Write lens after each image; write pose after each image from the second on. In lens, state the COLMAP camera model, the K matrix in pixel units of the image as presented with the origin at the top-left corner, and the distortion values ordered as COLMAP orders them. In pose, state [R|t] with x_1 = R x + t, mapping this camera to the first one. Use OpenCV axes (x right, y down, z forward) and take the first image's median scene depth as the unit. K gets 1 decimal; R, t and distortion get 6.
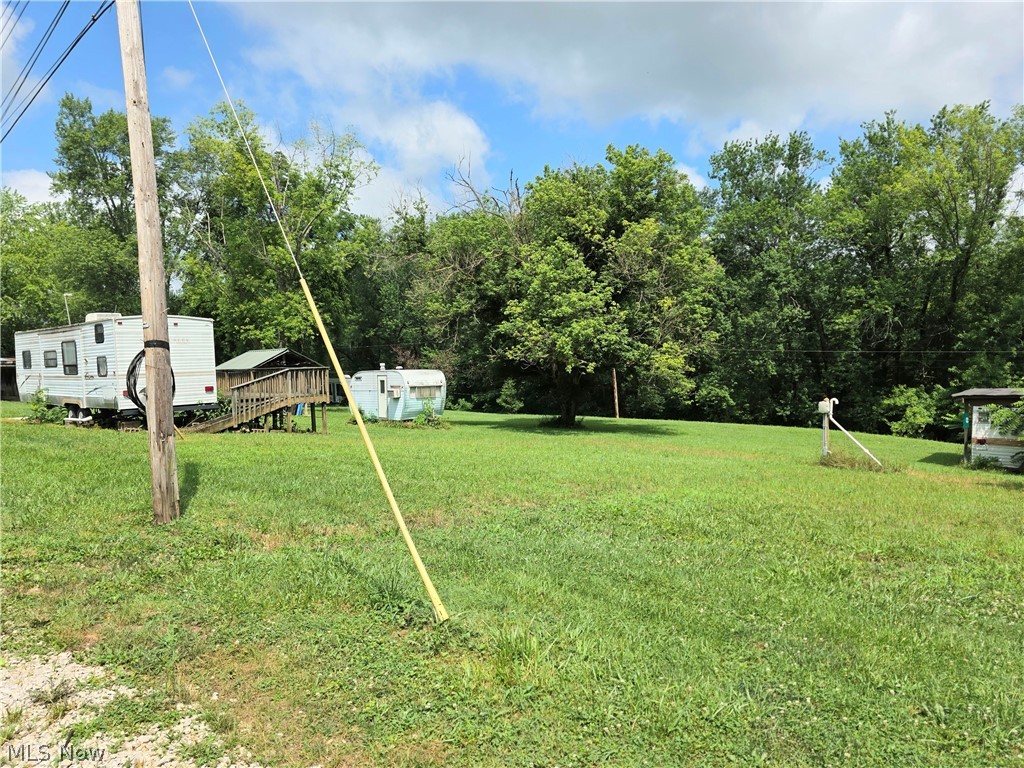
lens RADIAL K [[693.2, 0, 521.9], [0, 693.2, 380.4], [0, 0, 1]] dist [0.047482, -0.013140]
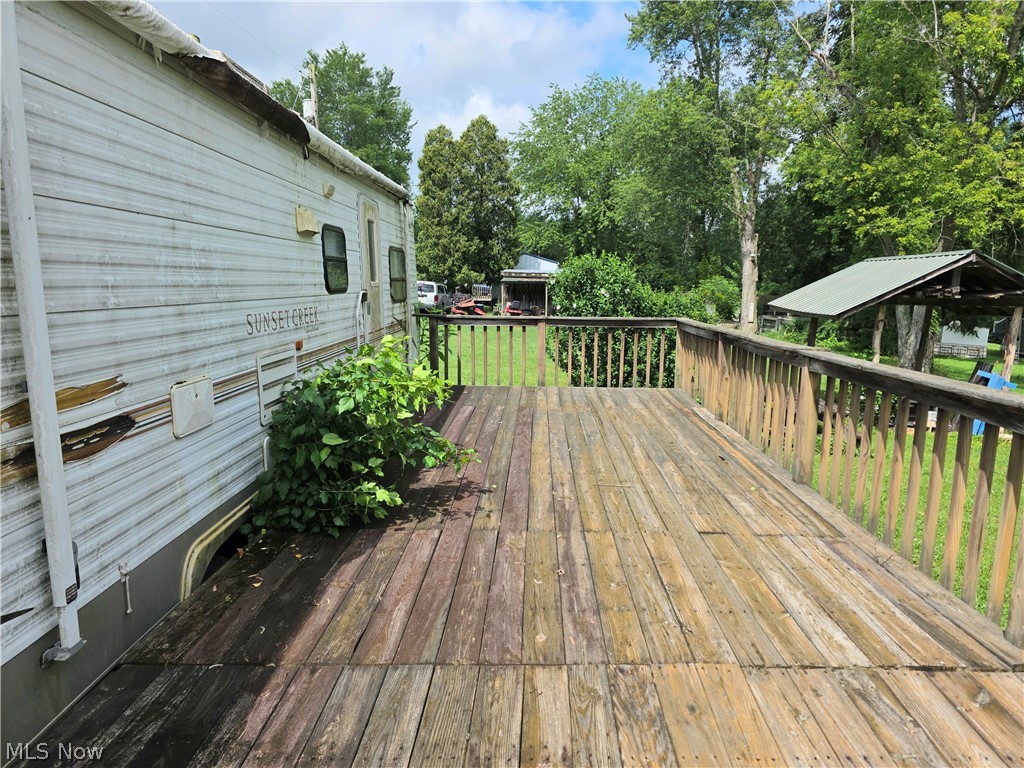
lens RADIAL K [[693.2, 0, 509.1], [0, 693.2, 392.4], [0, 0, 1]] dist [0.047482, -0.013140]
pose [[0.651244, 0.145326, -0.744823, -0.253716], [-0.040623, 0.986761, 0.157012, -0.025506], [0.757780, -0.071996, 0.648525, 0.700372]]
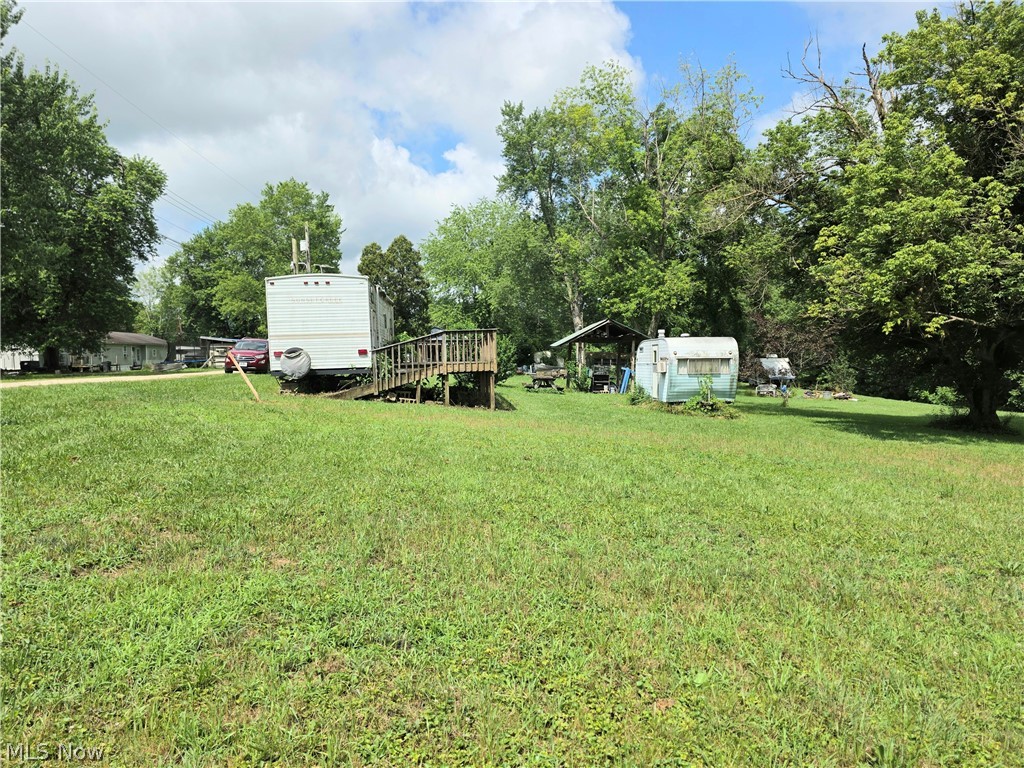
lens RADIAL K [[693.2, 0, 515.5], [0, 693.2, 379.5], [0, 0, 1]] dist [0.047482, -0.013140]
pose [[0.745259, 0.026706, -0.666240, 0.208930], [-0.013886, 0.999603, 0.024536, 0.015351], [0.666630, -0.009034, 0.745334, 0.302912]]
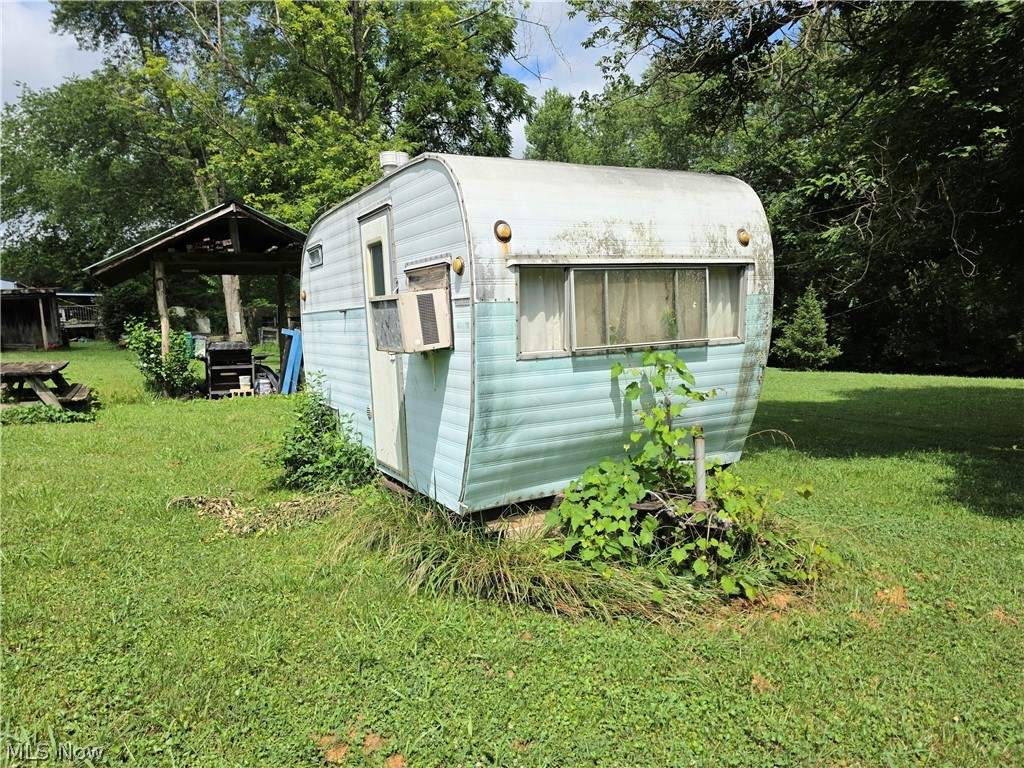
lens RADIAL K [[693.2, 0, 515.9], [0, 693.2, 404.6], [0, 0, 1]] dist [0.047482, -0.013140]
pose [[0.953364, 0.015796, -0.301409, -0.118689], [0.020626, 0.992885, 0.117275, 0.019176], [0.301117, -0.118023, 0.946255, 0.849038]]
